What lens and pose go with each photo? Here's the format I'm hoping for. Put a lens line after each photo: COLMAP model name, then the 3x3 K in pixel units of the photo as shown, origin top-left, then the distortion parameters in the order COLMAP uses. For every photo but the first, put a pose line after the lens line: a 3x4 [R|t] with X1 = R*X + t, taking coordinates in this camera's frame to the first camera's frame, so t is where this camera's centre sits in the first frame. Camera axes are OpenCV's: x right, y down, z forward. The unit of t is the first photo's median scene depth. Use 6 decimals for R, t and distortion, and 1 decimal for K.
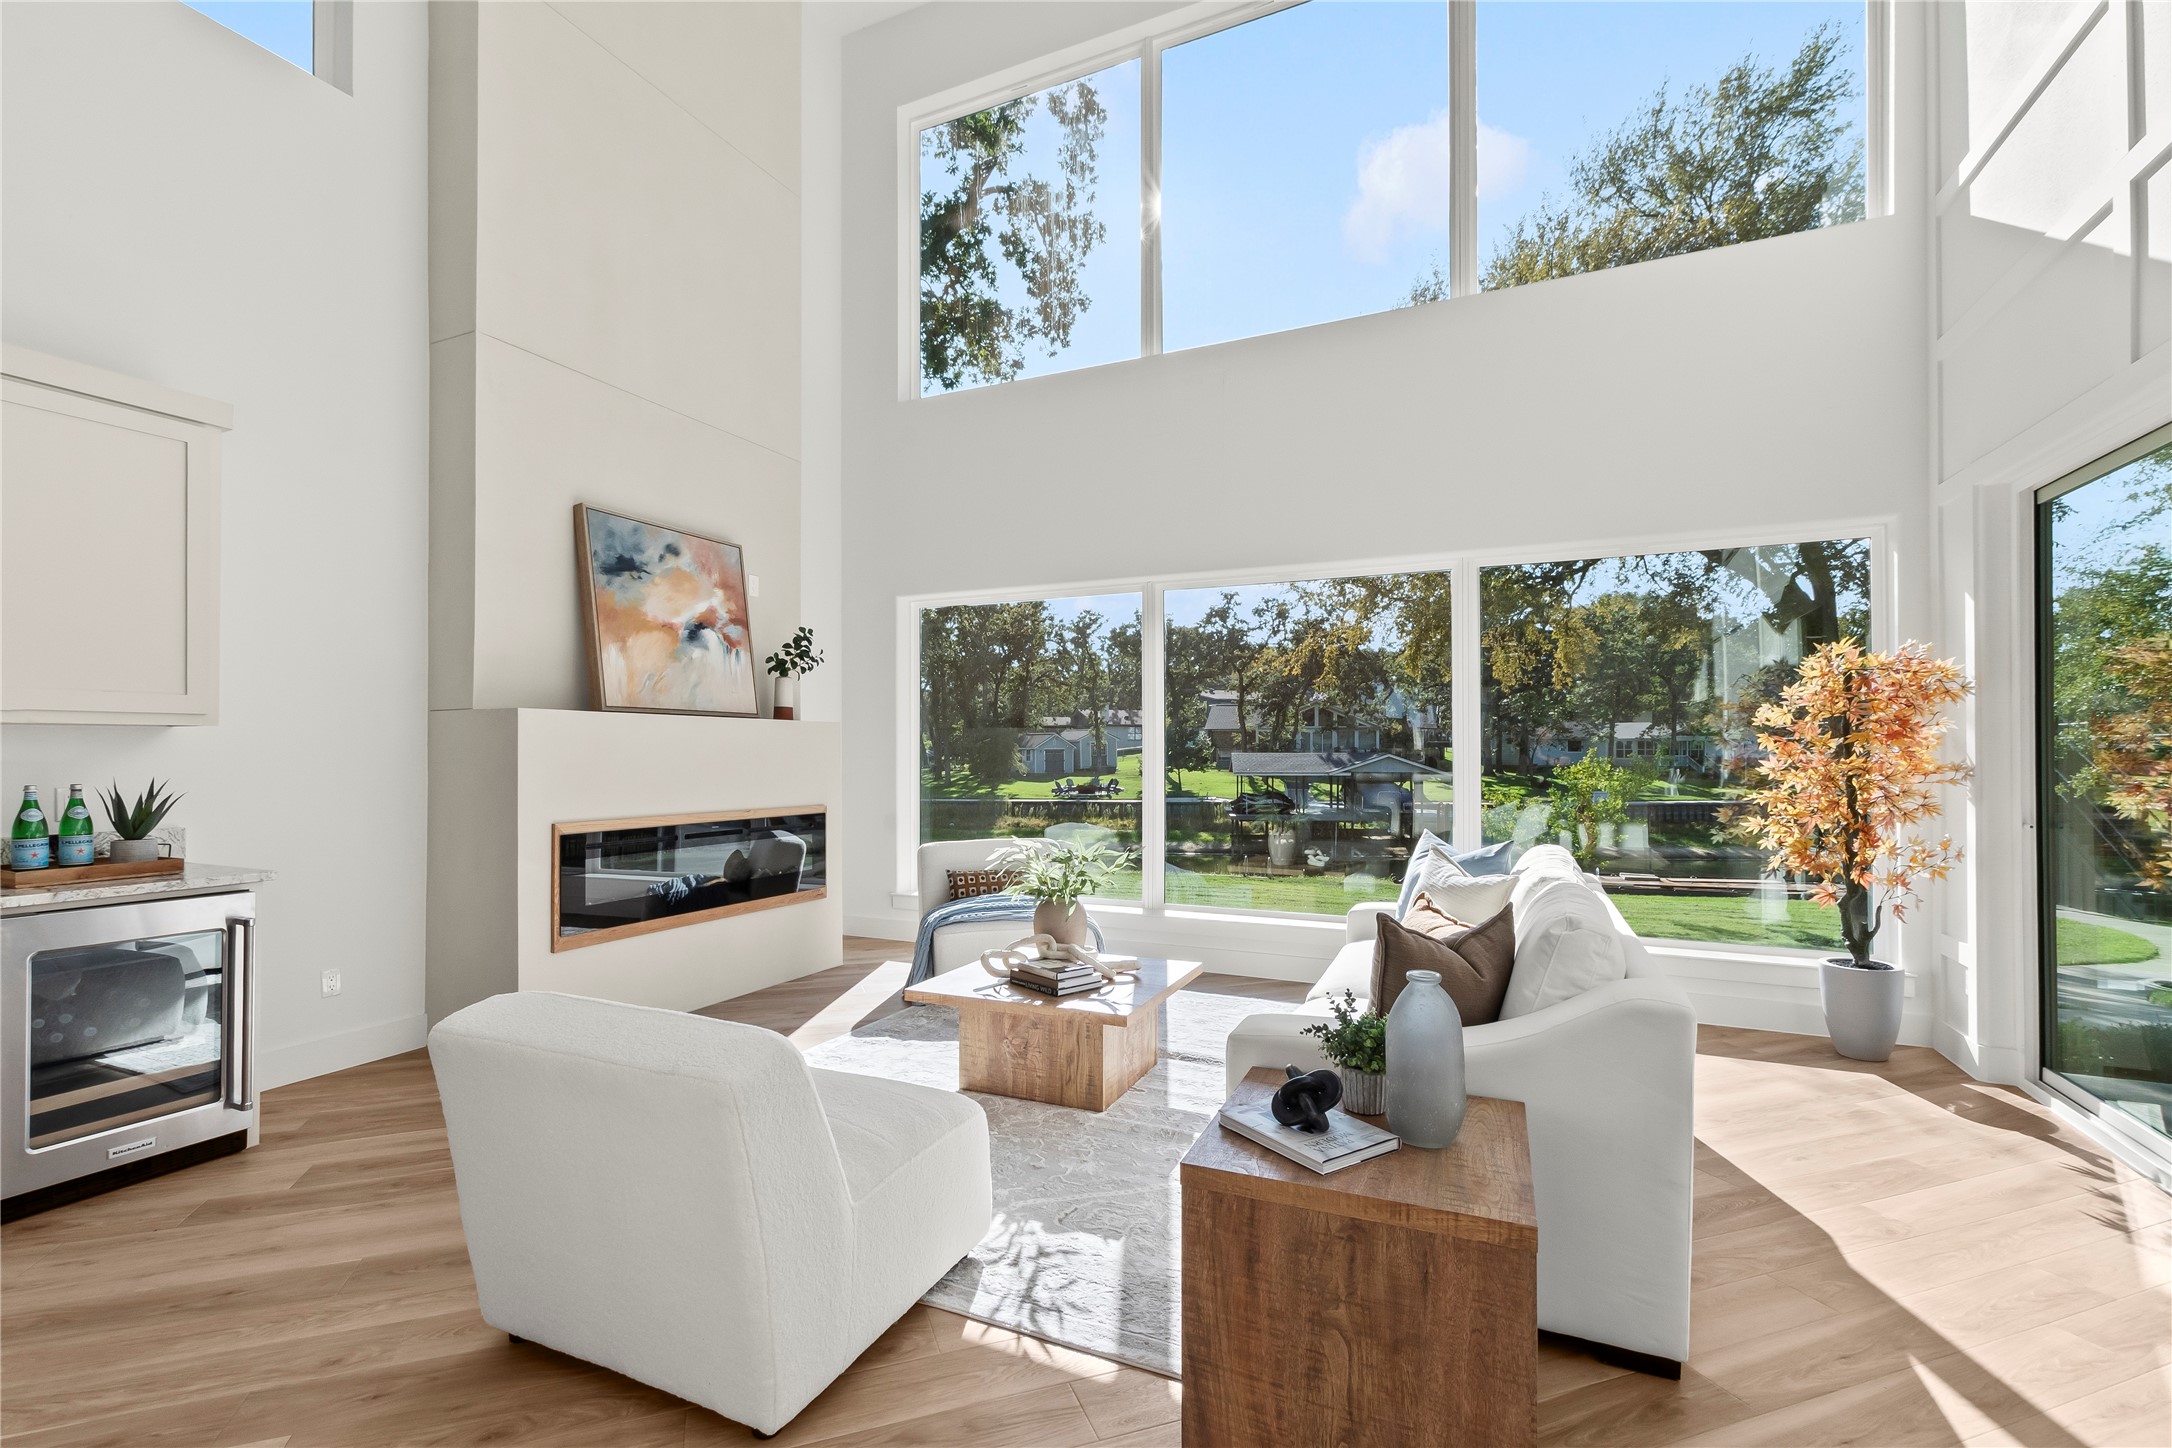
lens RADIAL K [[948.1, 0, 1094.1], [0, 948.1, 736.4], [0, 0, 1]] dist [0.000972, -0.005080]
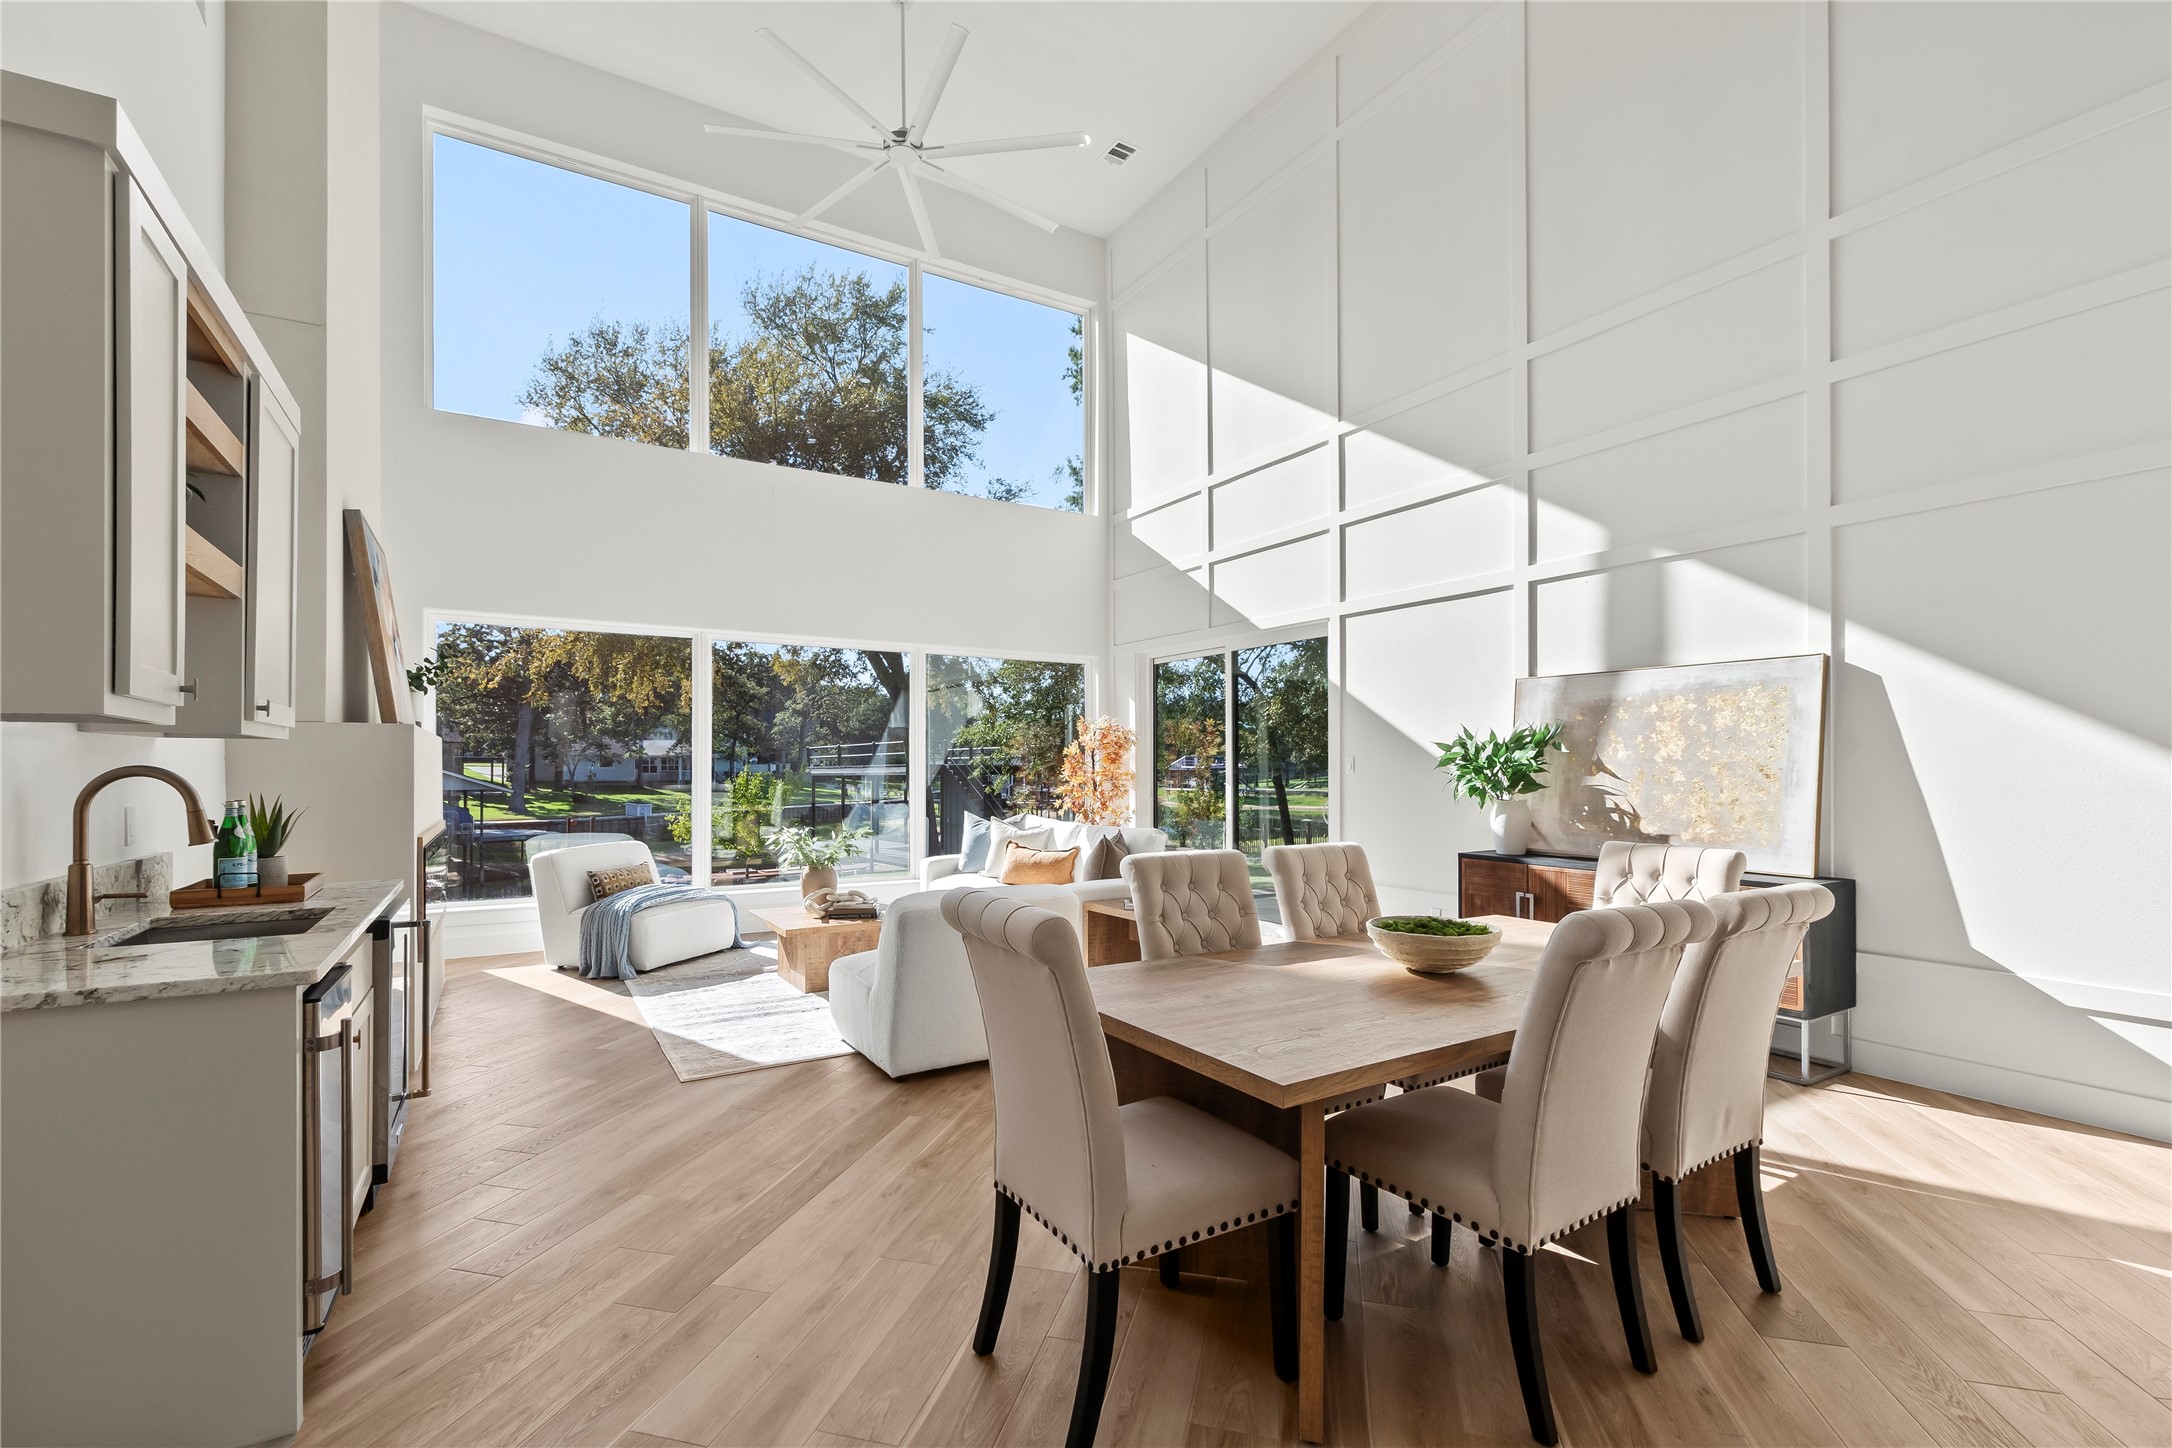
lens RADIAL K [[948.4, 0, 1049.4], [0, 948.4, 760.1], [0, 0, 1]] dist [0.000364, 0.000081]
pose [[0.584036, 0.001531, 0.811726, -0.322641], [-0.008510, 0.999955, 0.004238, -0.003584], [-0.811683, -0.009383, 0.584022, -0.057522]]
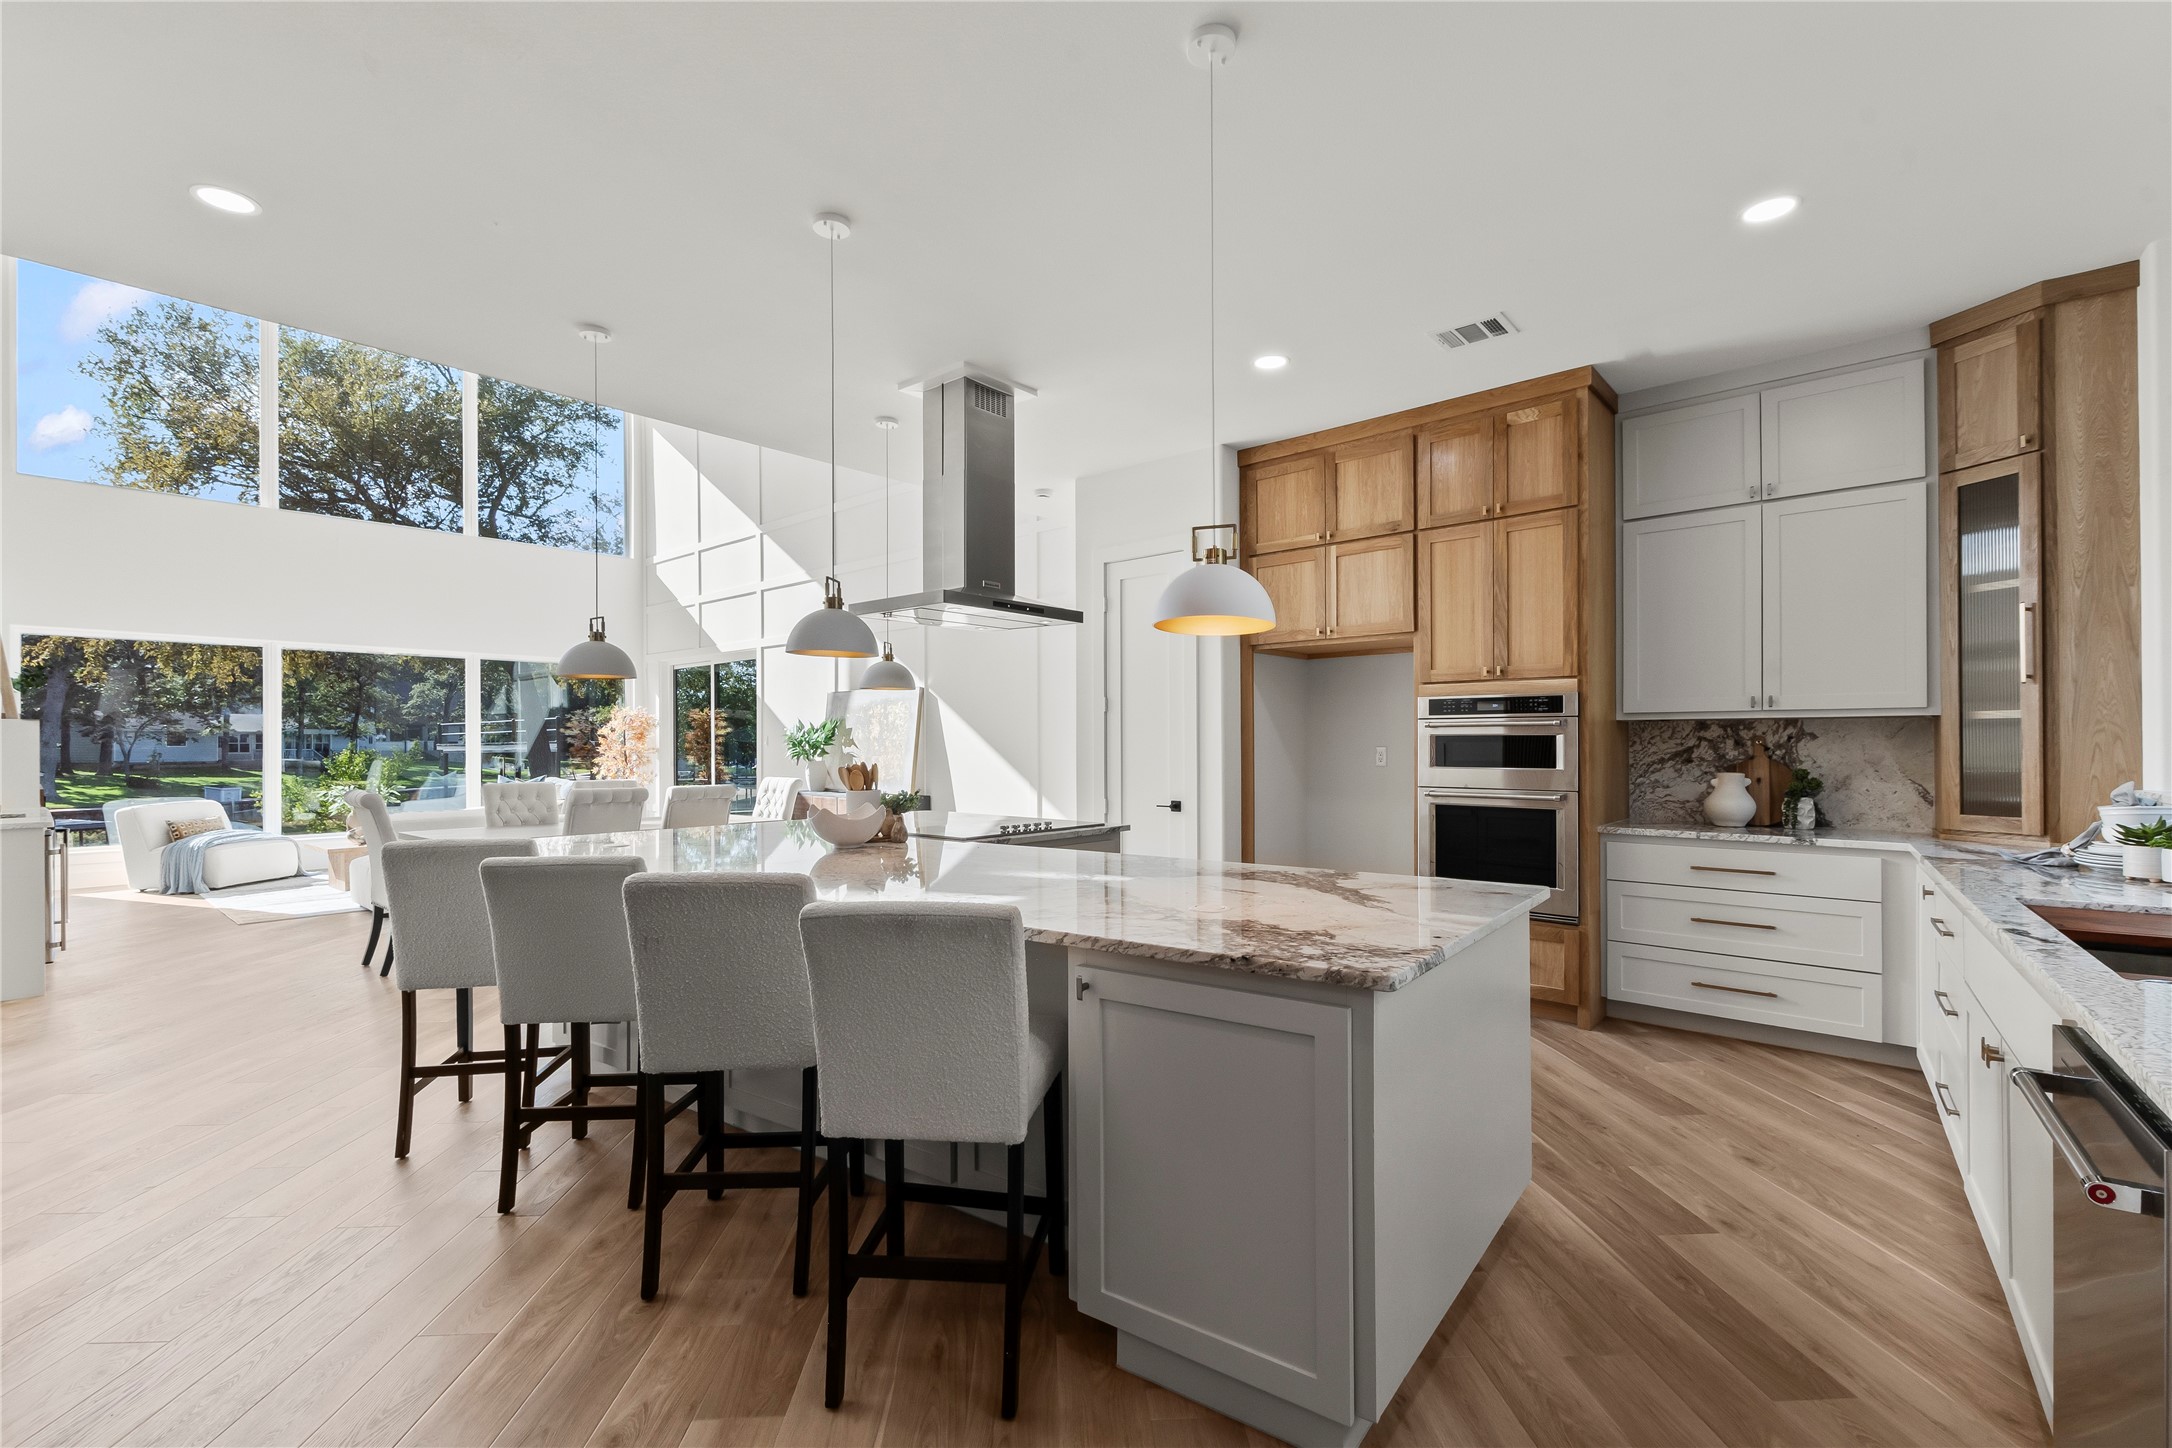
lens RADIAL K [[948.1, 0, 1094.1], [0, 948.1, 736.4], [0, 0, 1]] dist [0.000972, -0.005080]
pose [[0.284912, -0.000652, 0.958553, -0.506121], [-0.007068, 0.999971, 0.002781, -0.008333], [-0.958528, -0.007567, 0.284899, -0.377984]]
